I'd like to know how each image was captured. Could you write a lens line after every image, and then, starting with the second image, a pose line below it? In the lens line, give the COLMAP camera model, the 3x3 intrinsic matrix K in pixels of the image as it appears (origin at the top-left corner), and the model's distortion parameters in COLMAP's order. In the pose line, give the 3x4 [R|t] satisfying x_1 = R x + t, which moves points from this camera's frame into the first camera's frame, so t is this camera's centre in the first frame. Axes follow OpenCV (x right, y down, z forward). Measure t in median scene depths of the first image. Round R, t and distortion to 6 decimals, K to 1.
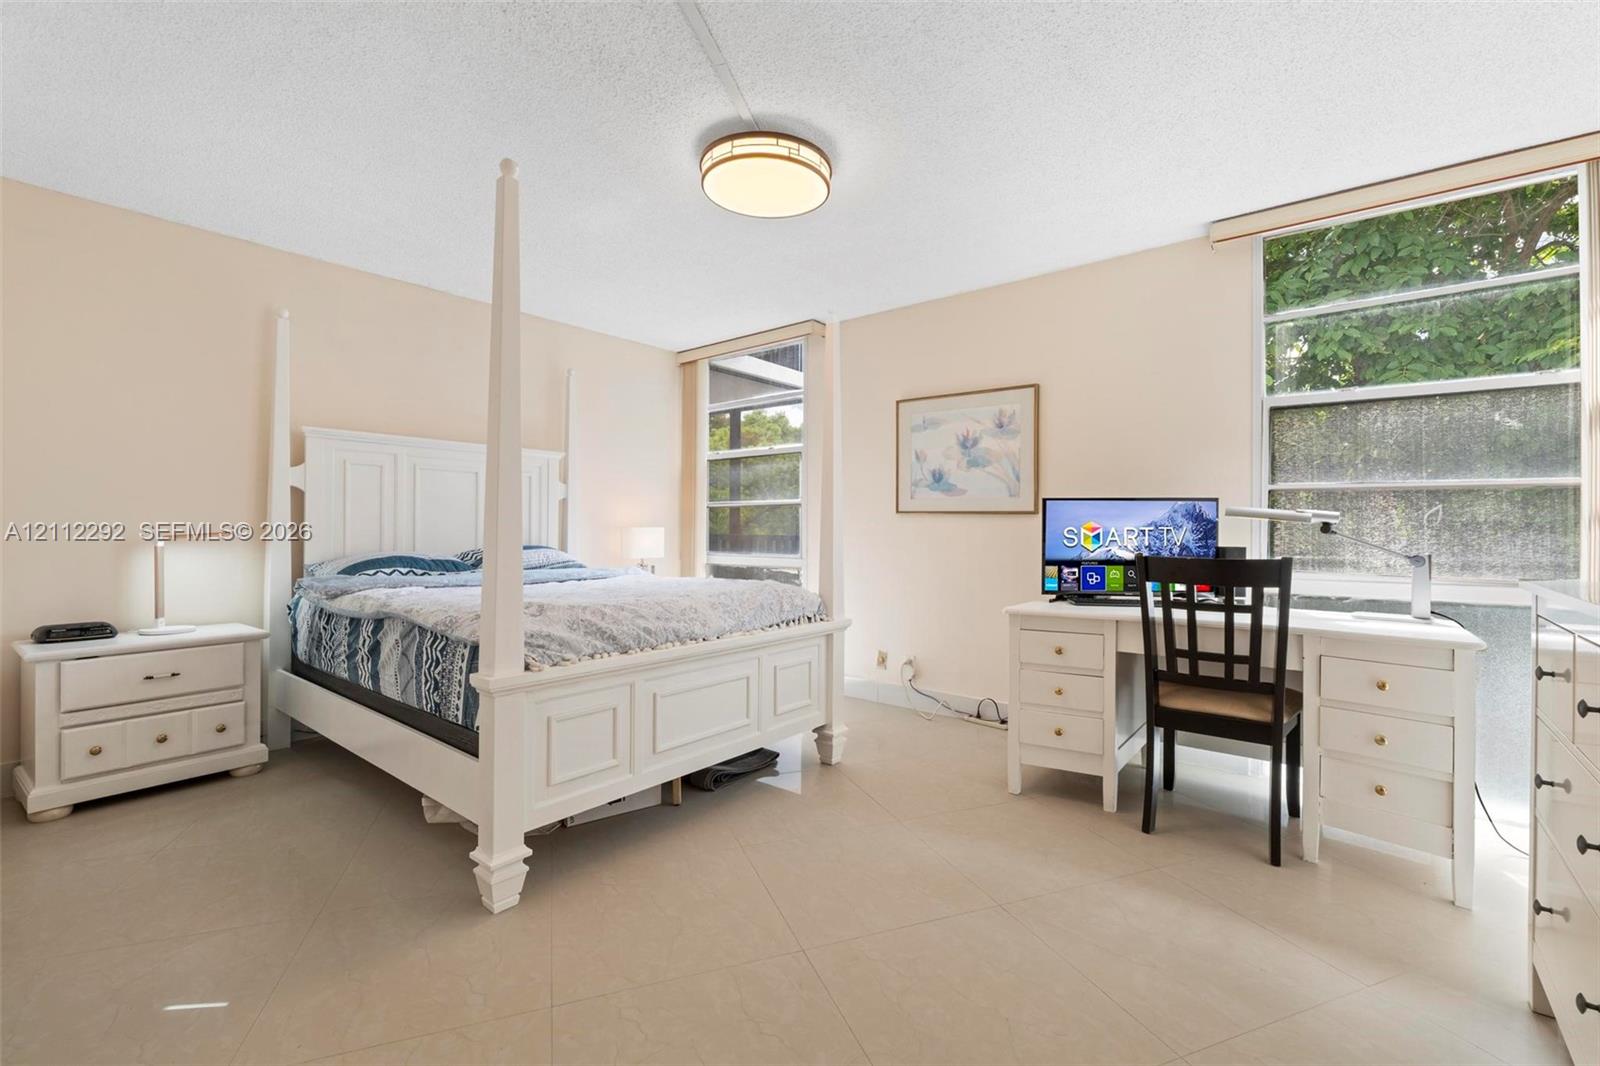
lens RADIAL K [[685.1, 0, 803.6], [0, 685.1, 520.2], [0, 0, 1]] dist [0.000410, 0.000220]
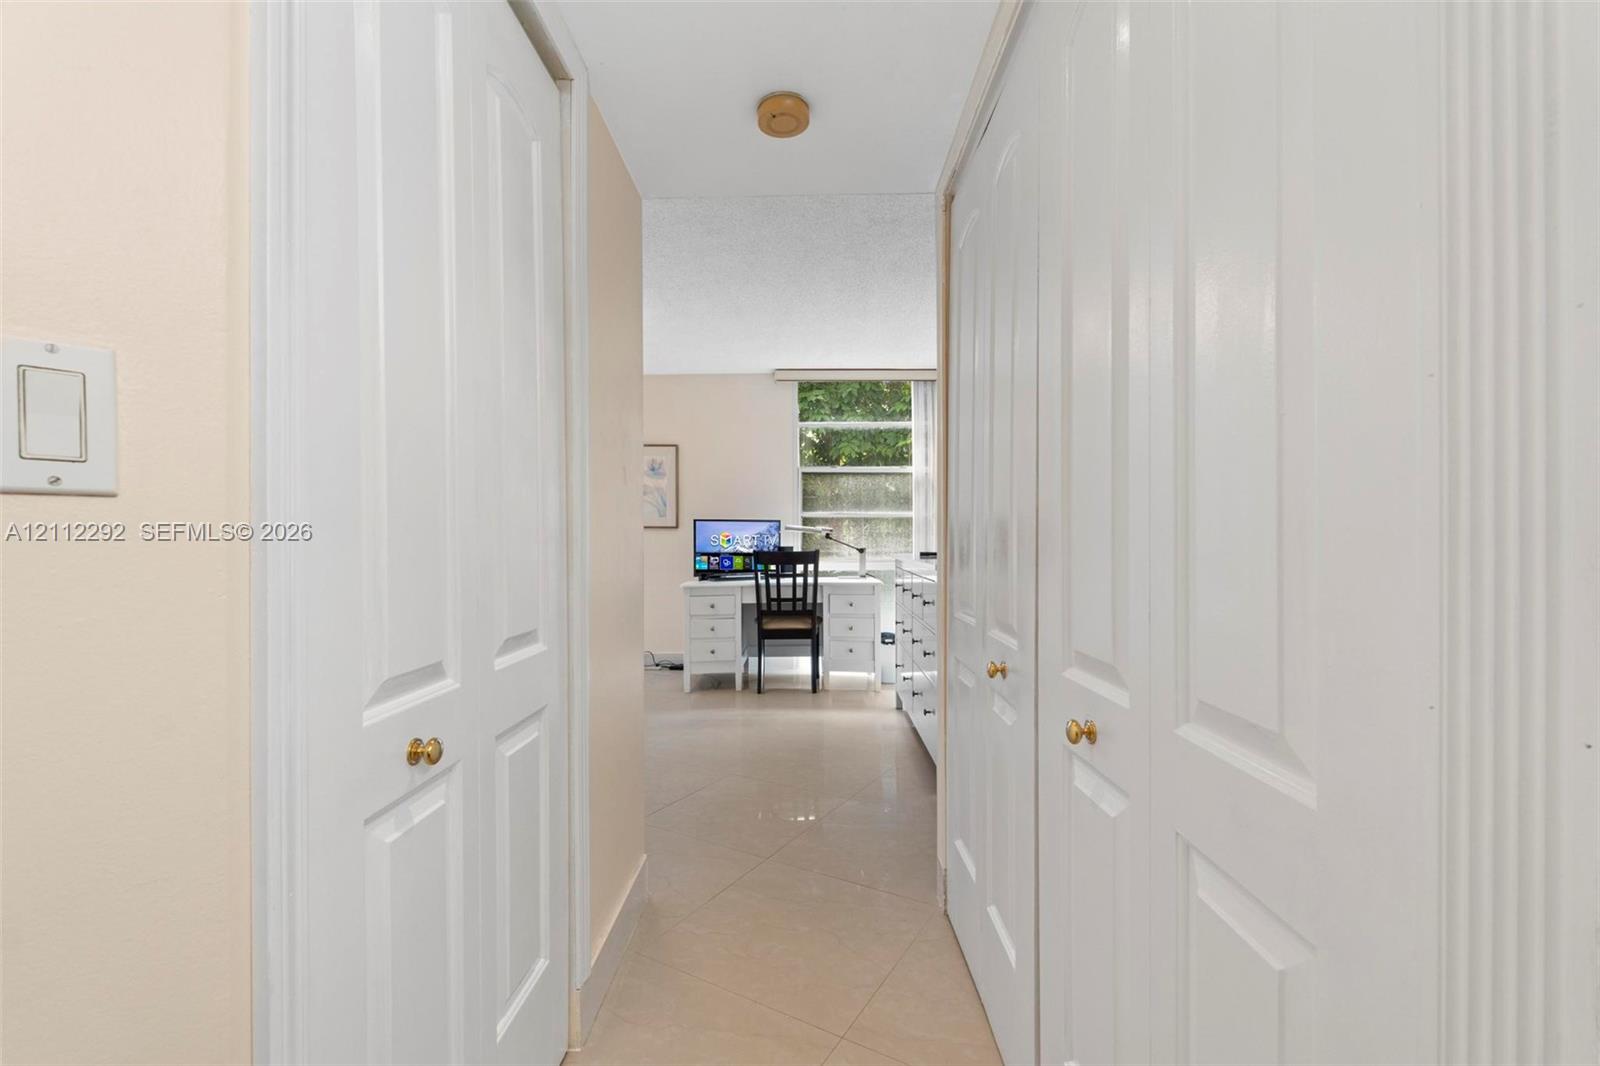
lens RADIAL K [[687.5, 0, 804.3], [0, 687.5, 530.6], [0, 0, 1]] dist [0.000006, -0.000116]
pose [[0.782191, 0.001477, 0.623037, -0.577873], [0.000950, 0.999993, -0.003564, 0.002622], [-0.623038, 0.003380, 0.782184, -0.566987]]
